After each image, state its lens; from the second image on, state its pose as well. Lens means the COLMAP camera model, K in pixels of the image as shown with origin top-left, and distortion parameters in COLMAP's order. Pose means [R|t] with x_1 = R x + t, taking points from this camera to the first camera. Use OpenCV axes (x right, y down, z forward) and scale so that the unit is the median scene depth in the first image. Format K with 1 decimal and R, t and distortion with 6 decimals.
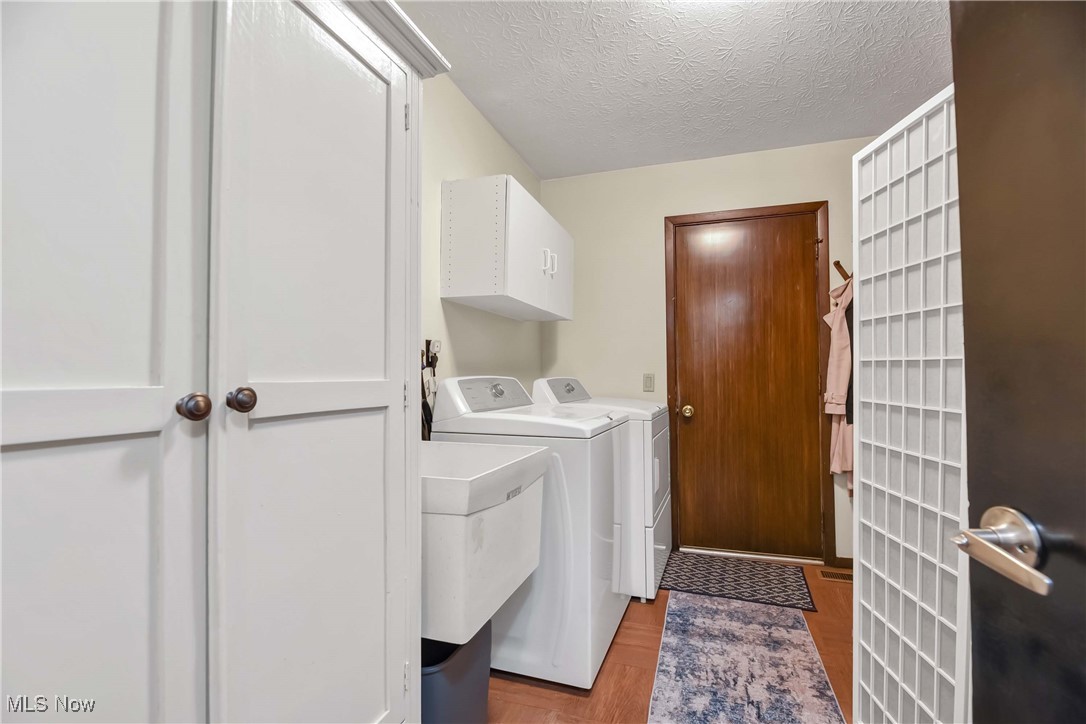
lens RADIAL K [[517.6, 0, 543.7], [0, 517.6, 376.0], [0, 0, 1]] dist [0.000282, 0.000003]
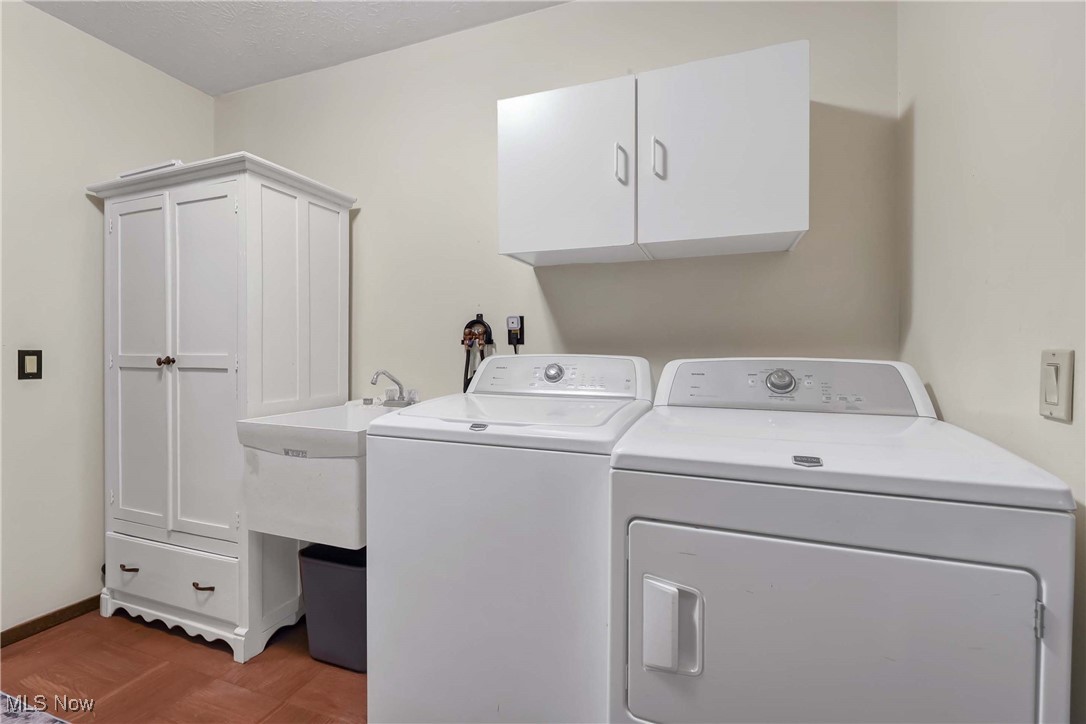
lens RADIAL K [[462.1, 0, 545.0], [0, 462.1, 350.2], [0, 0, 1]] dist [-0.000438, -0.000018]
pose [[-0.012695, 0.001371, -0.999918, 0.602298], [-0.006770, 0.999976, 0.001457, -0.008741], [0.999896, 0.006788, -0.012685, 0.960506]]
